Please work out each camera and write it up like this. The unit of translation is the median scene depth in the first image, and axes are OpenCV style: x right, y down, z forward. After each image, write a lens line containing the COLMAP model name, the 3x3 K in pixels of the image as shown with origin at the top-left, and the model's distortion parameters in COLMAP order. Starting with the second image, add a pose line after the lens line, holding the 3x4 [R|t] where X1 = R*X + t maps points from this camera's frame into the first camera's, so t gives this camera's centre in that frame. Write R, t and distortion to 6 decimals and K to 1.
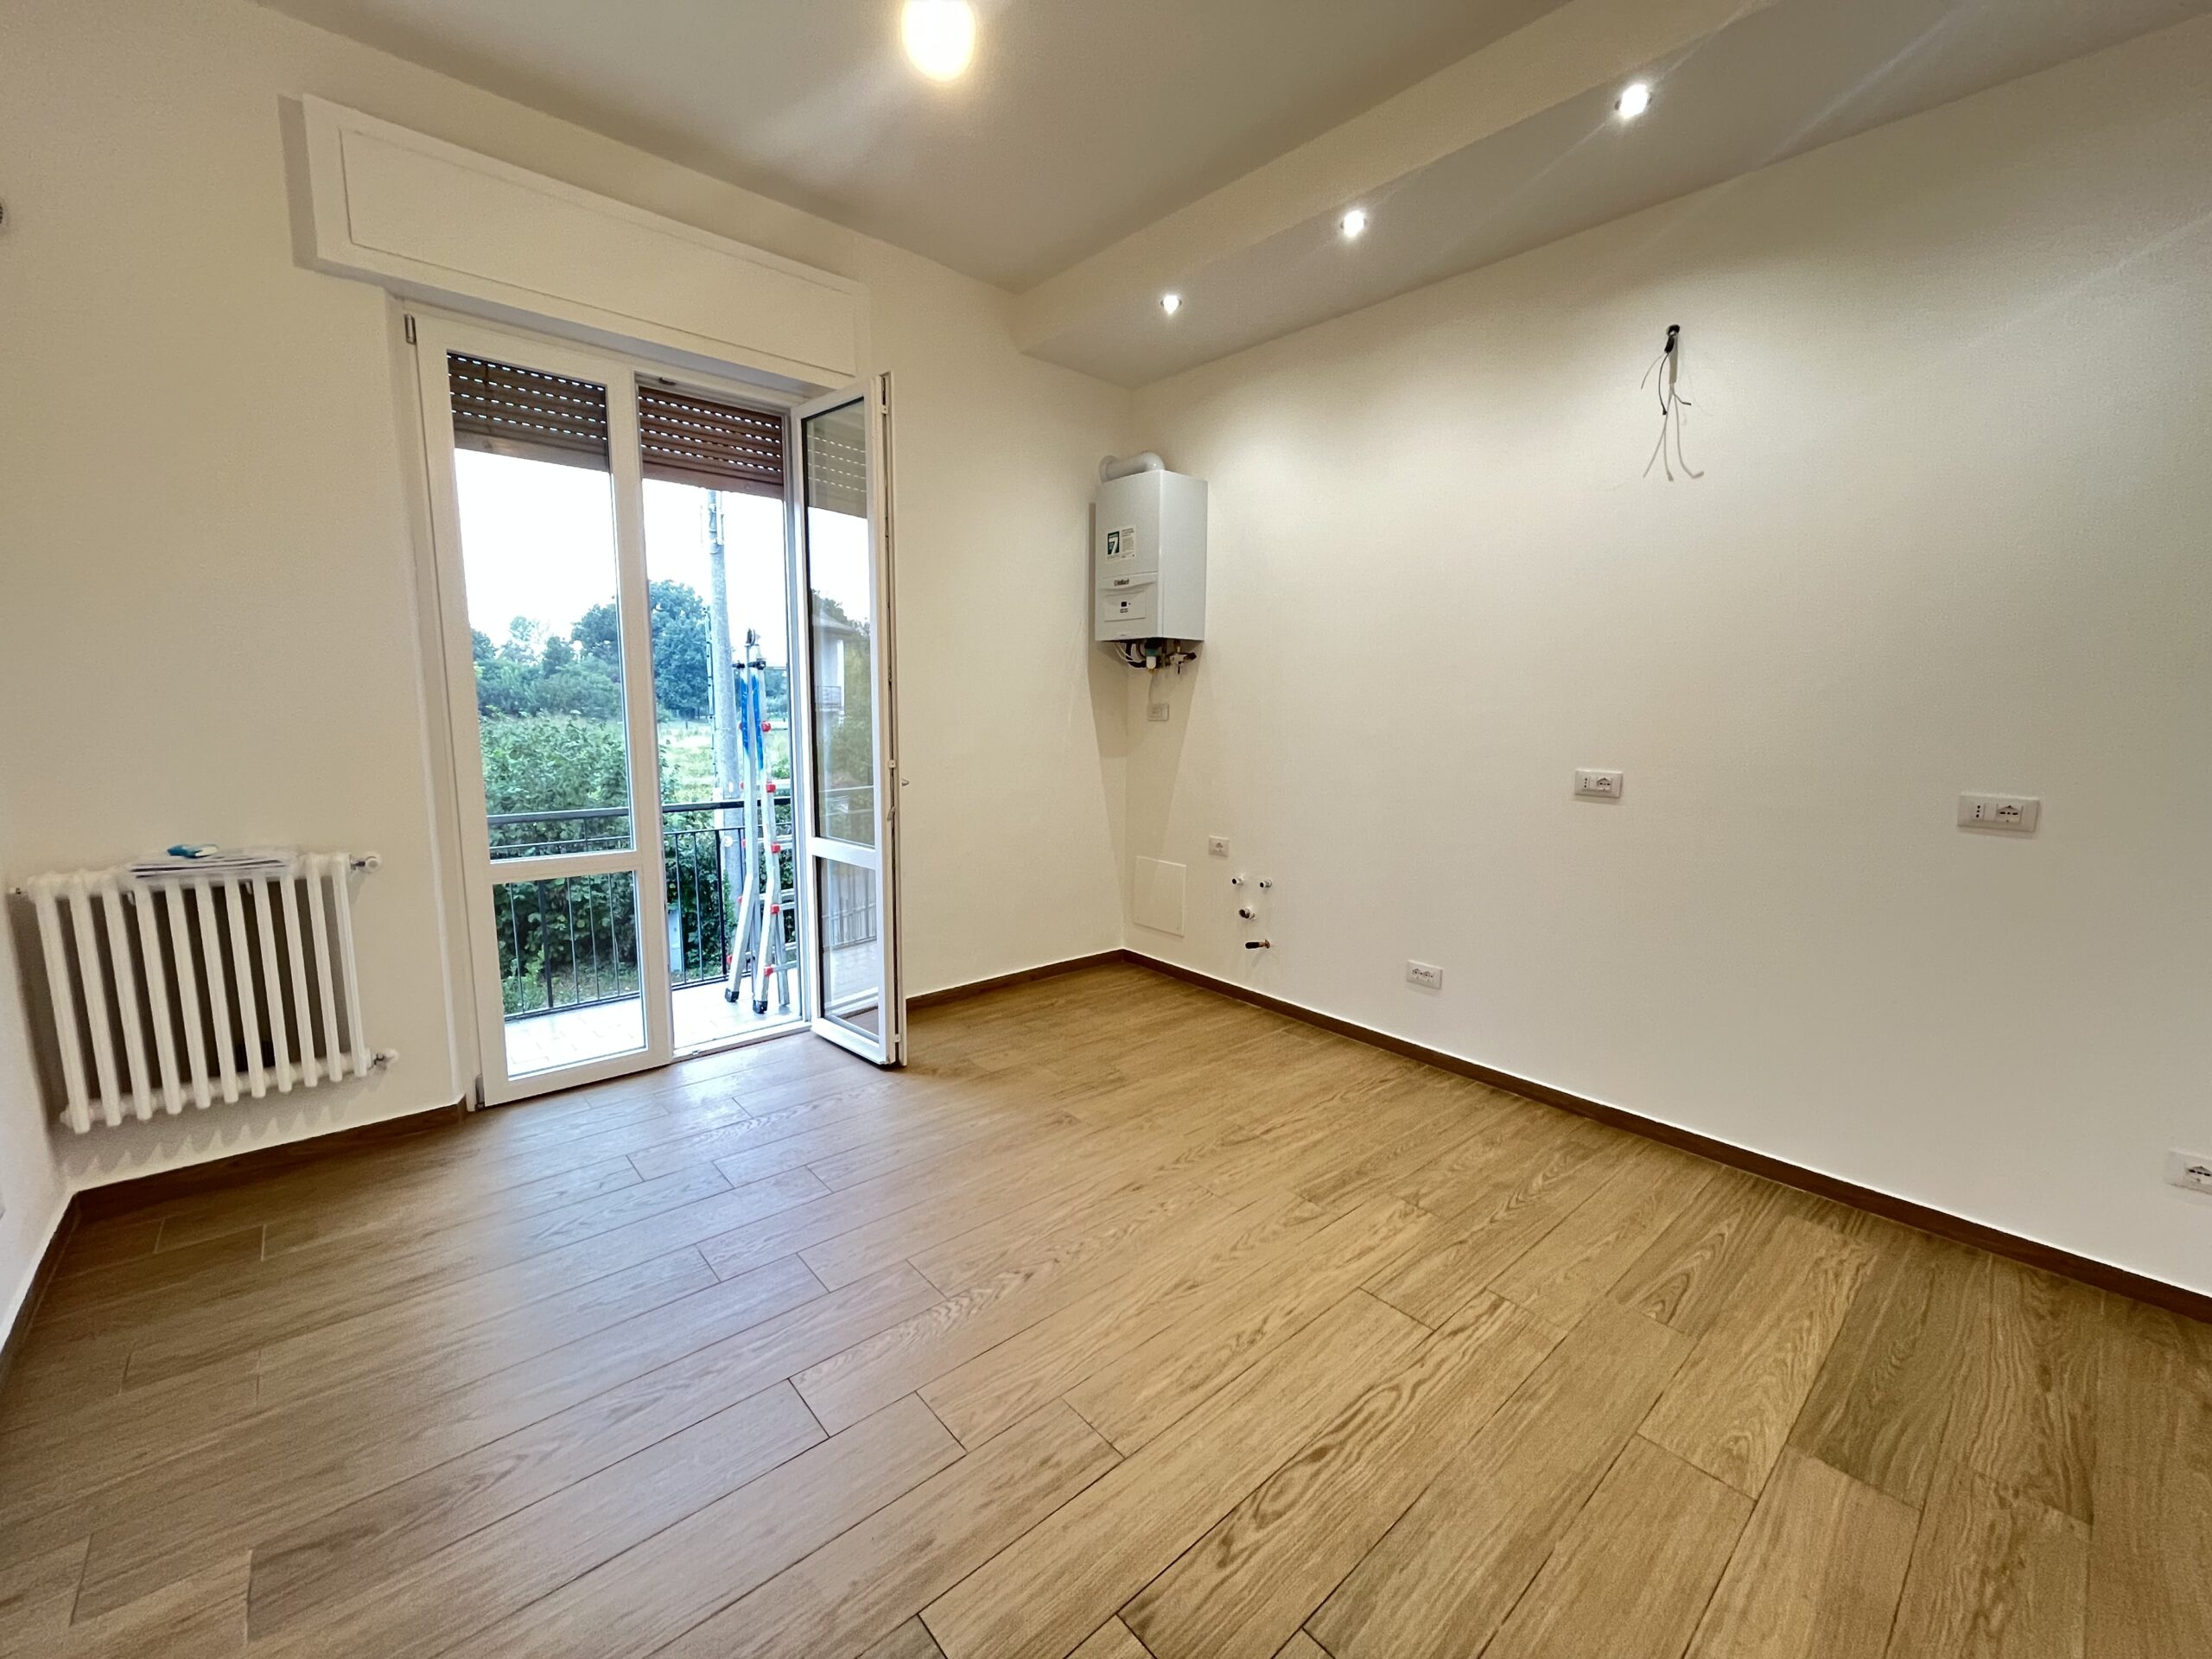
lens RADIAL K [[896.4, 0, 1105.6], [0, 896.4, 828.2], [0, 0, 1]] dist [-0.004012, -0.000041]
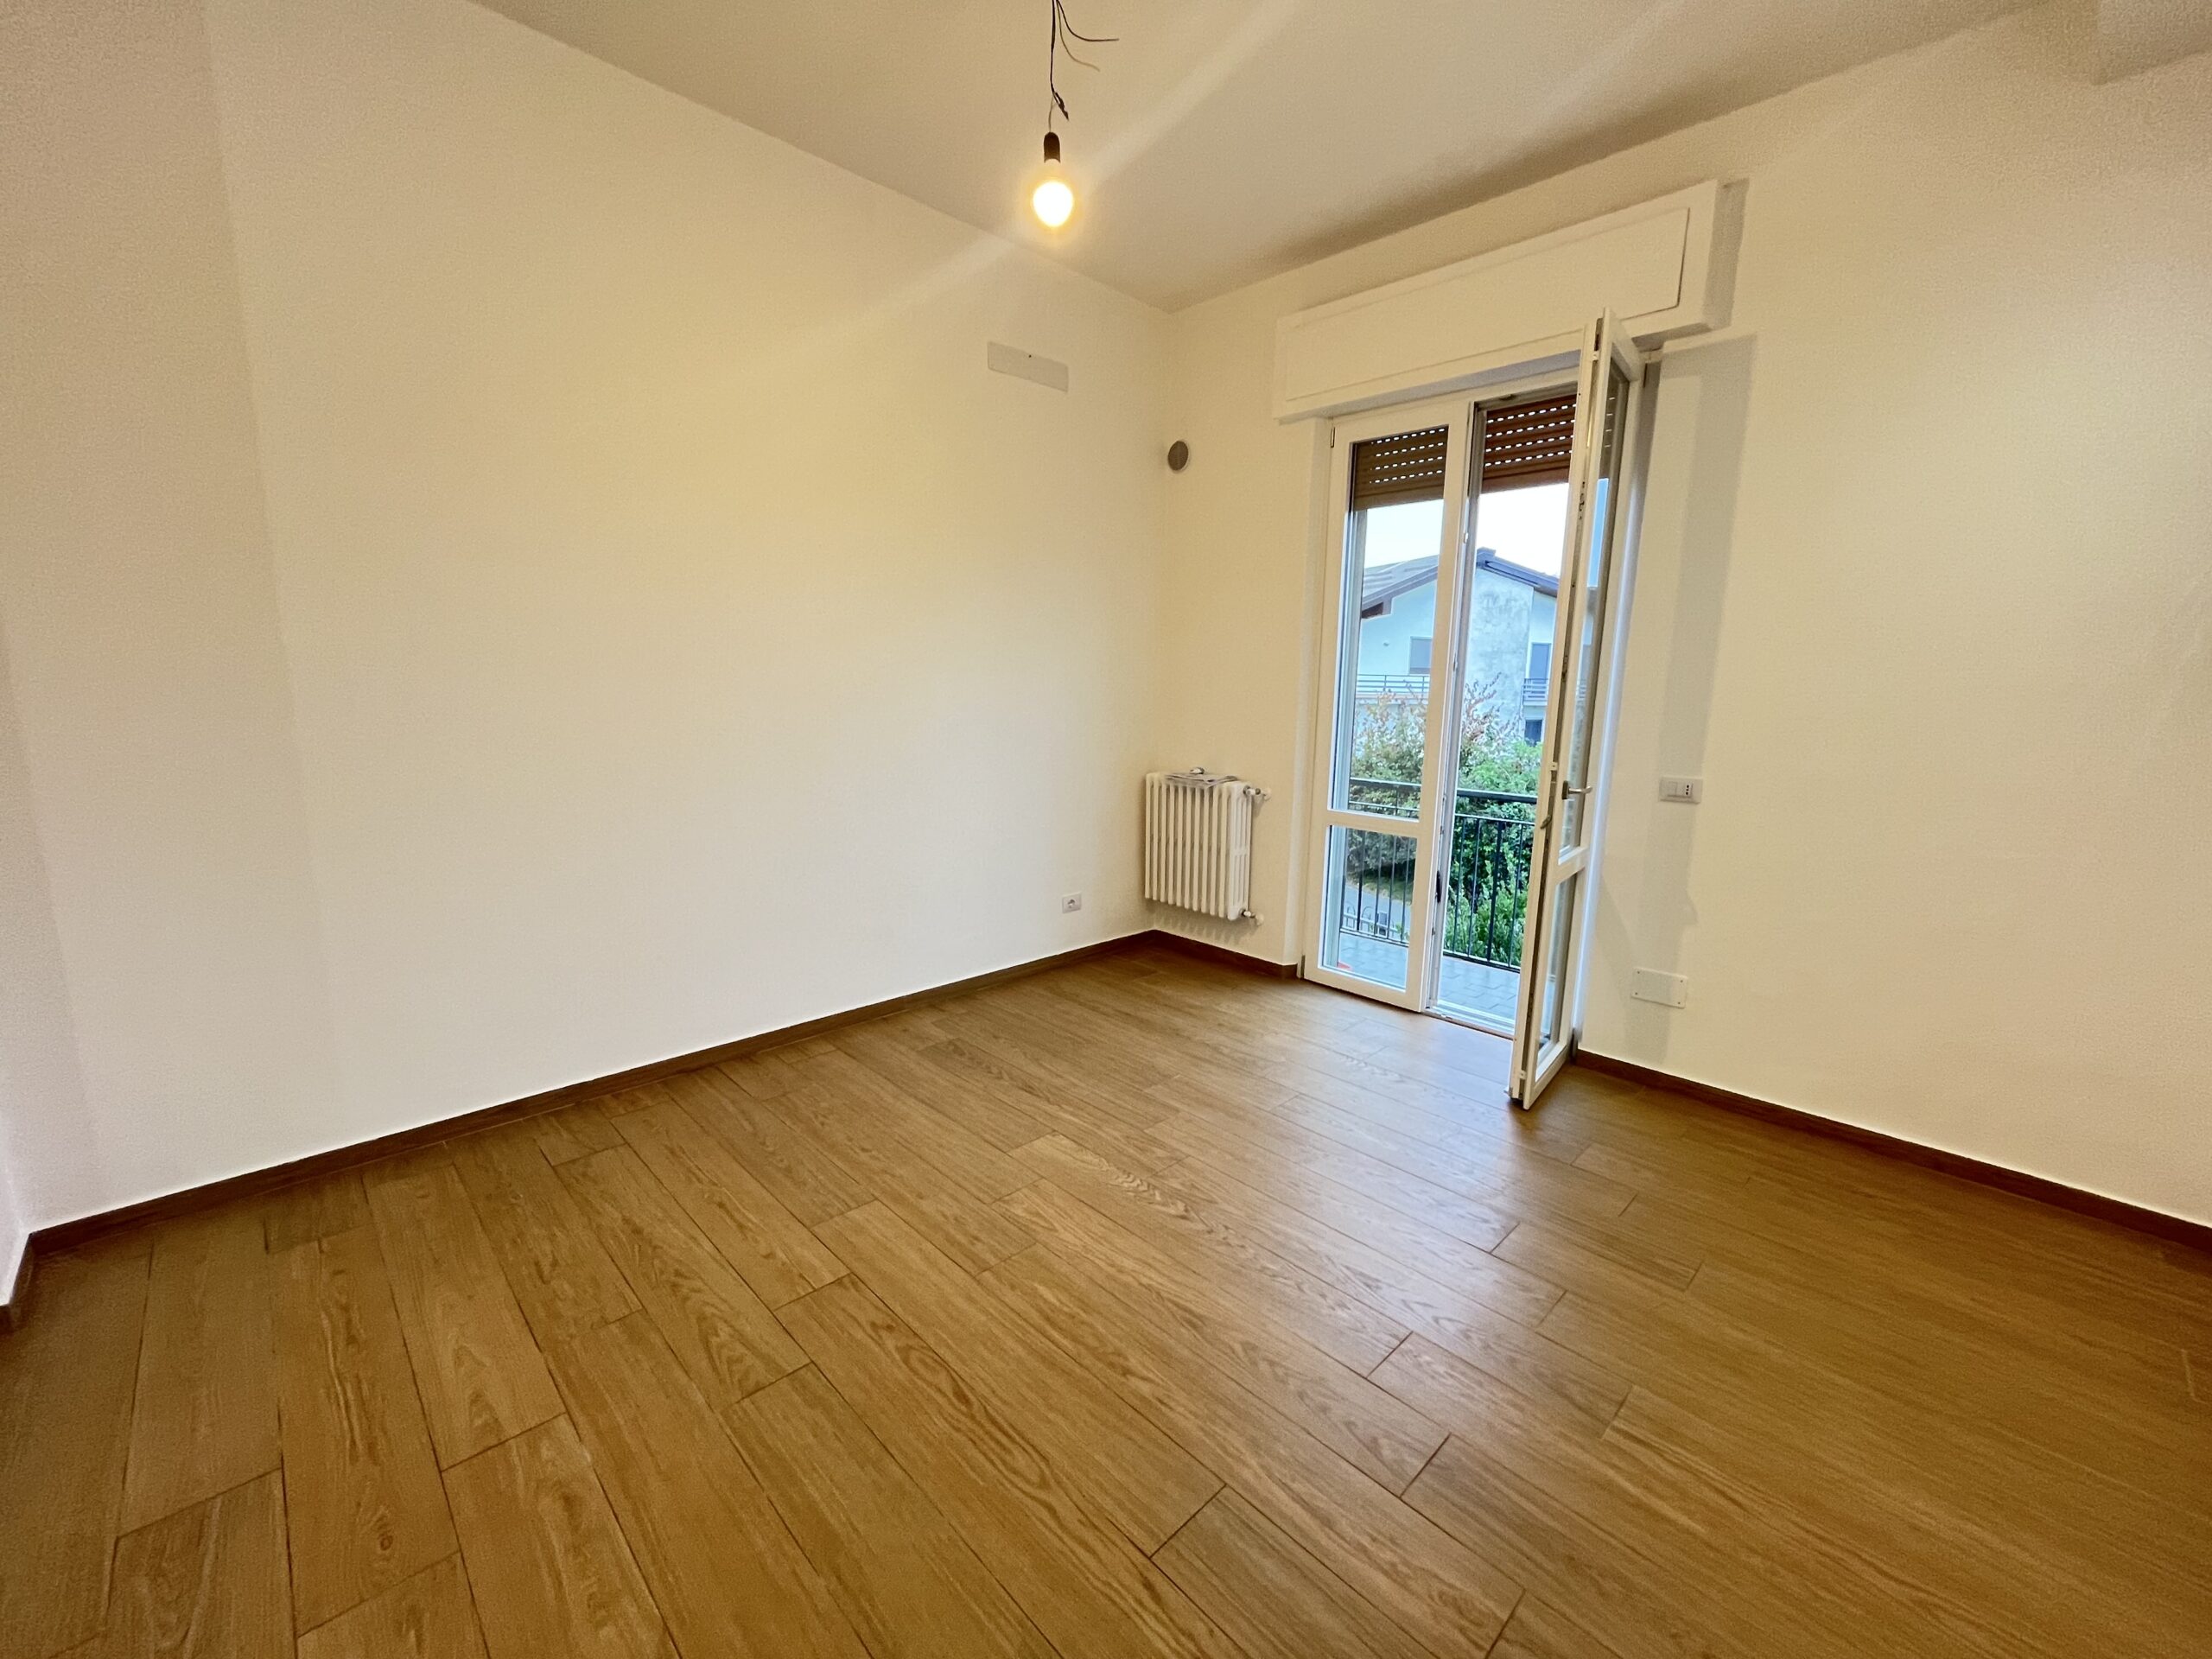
lens RADIAL K [[896.4, 0, 1106.5], [0, 896.4, 830.6], [0, 0, 1]] dist [-0.004012, -0.000041]
pose [[0.045920, 0.150507, -0.987542, 0.736760], [-0.159967, 0.976935, 0.141452, -0.076656], [0.986054, 0.151479, 0.068936, 0.620237]]
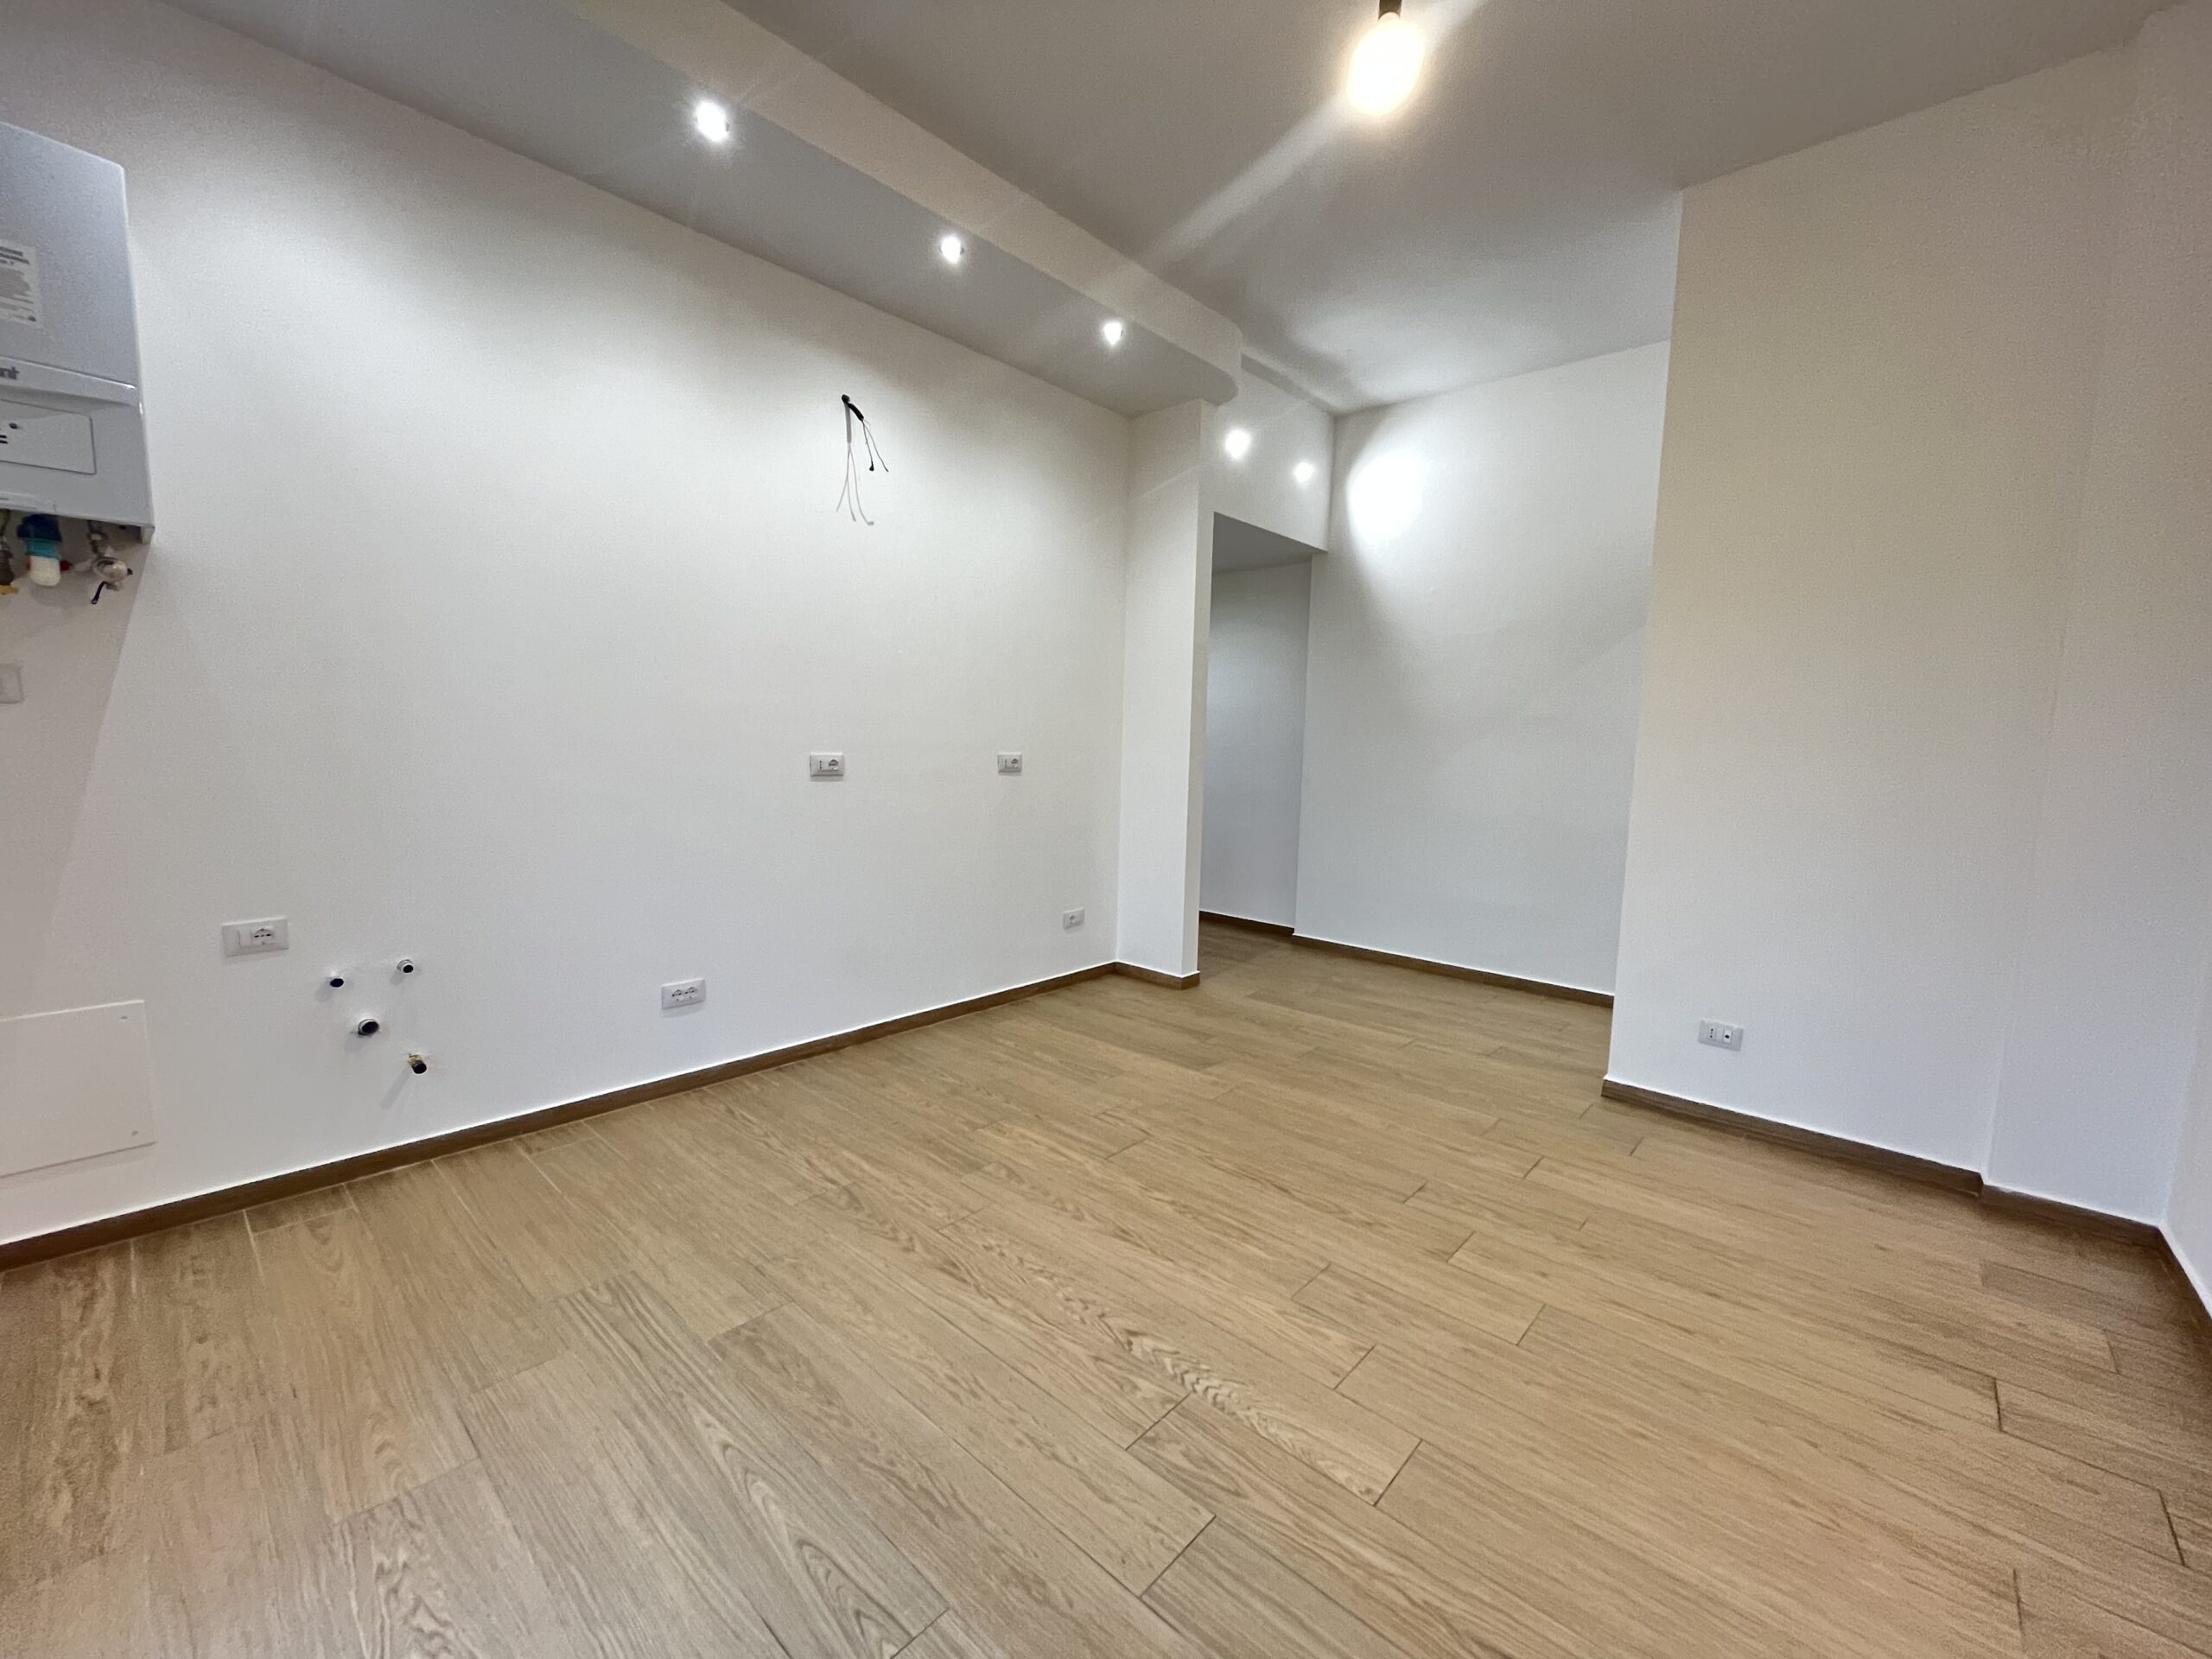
lens RADIAL K [[896.4, 0, 1106.0], [0, 896.4, 828.0], [0, 0, 1]] dist [-0.004012, -0.000041]
pose [[-0.112689, -0.119195, 0.986455, -0.726774], [0.115492, 0.984478, 0.132150, -0.089683], [-0.986895, 0.128820, -0.097174, 0.851866]]
